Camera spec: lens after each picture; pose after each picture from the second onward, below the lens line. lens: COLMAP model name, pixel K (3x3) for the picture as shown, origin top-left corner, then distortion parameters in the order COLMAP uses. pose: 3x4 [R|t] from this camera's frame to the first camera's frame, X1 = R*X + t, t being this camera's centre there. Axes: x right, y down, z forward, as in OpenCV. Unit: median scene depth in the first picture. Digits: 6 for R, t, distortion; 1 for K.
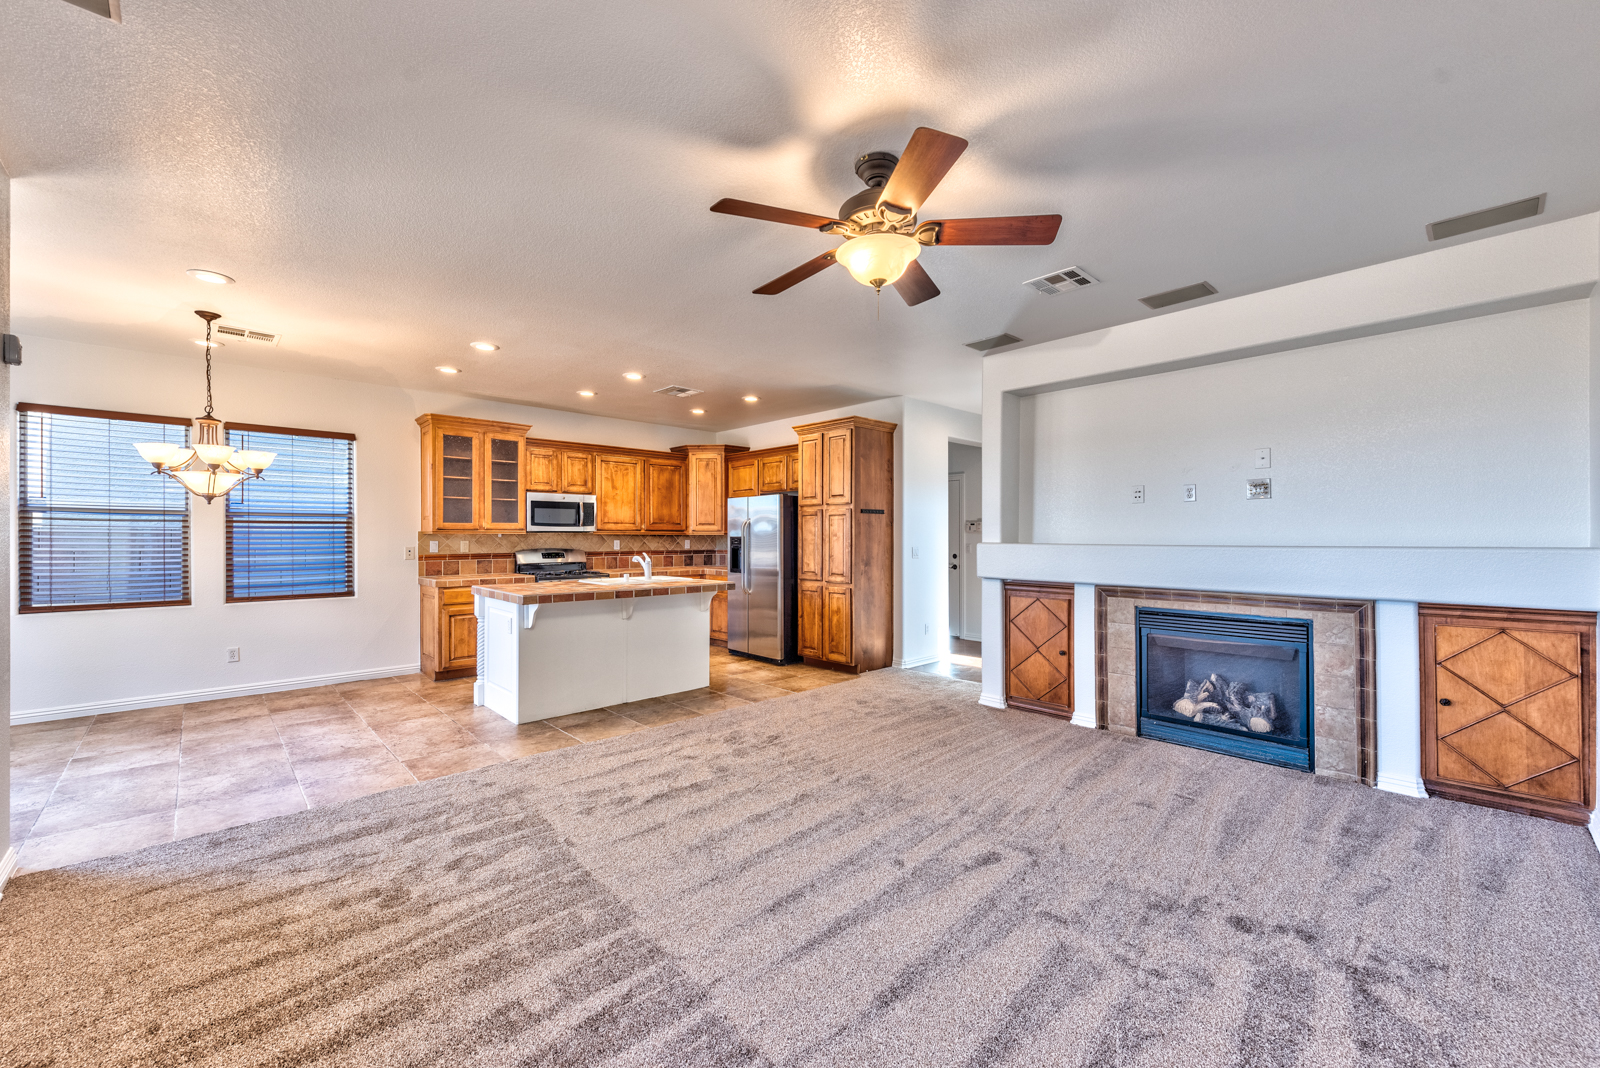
lens RADIAL K [[633.0, 0, 803.1], [0, 633.0, 534.5], [0, 0, 1]] dist [0.000277, 0.000009]
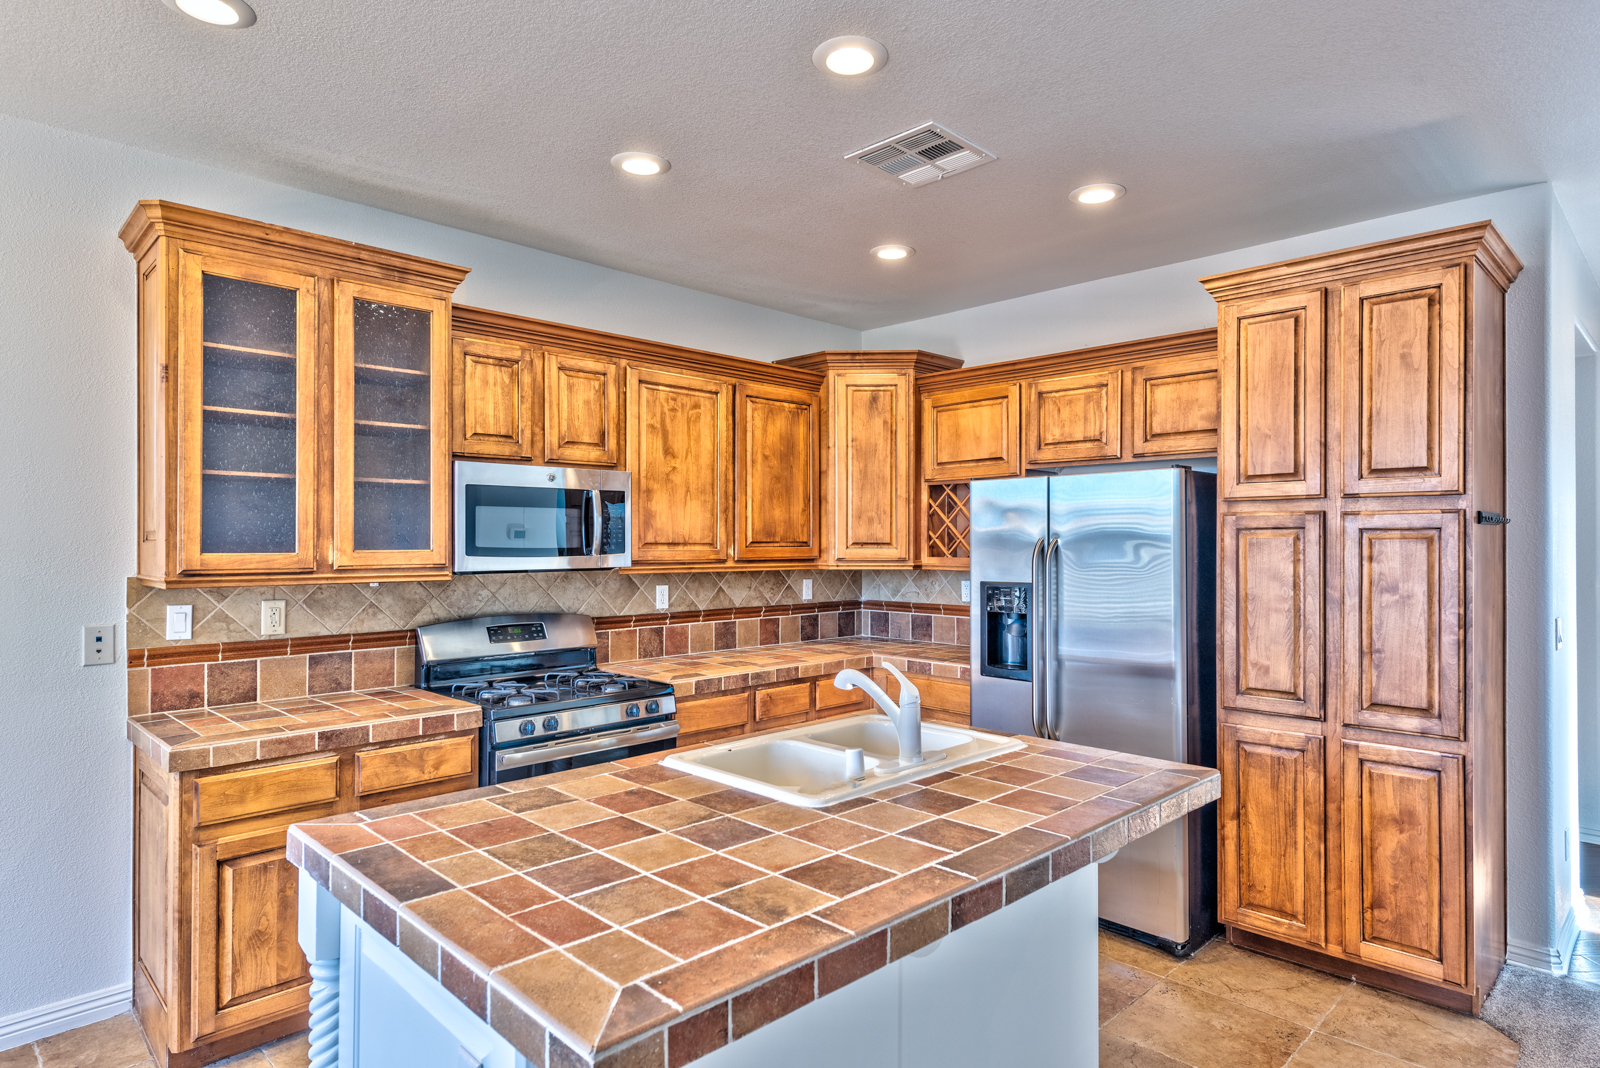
lens RADIAL K [[926.9, 0, 796.9], [0, 926.9, 535.4], [0, 0, 1]] dist [0.007138, 0.000346]
pose [[0.999966, 0.000849, 0.008198, -0.248036], [-0.000805, 0.999985, -0.005420, -0.022634], [-0.008203, 0.005414, 0.999952, 0.480473]]
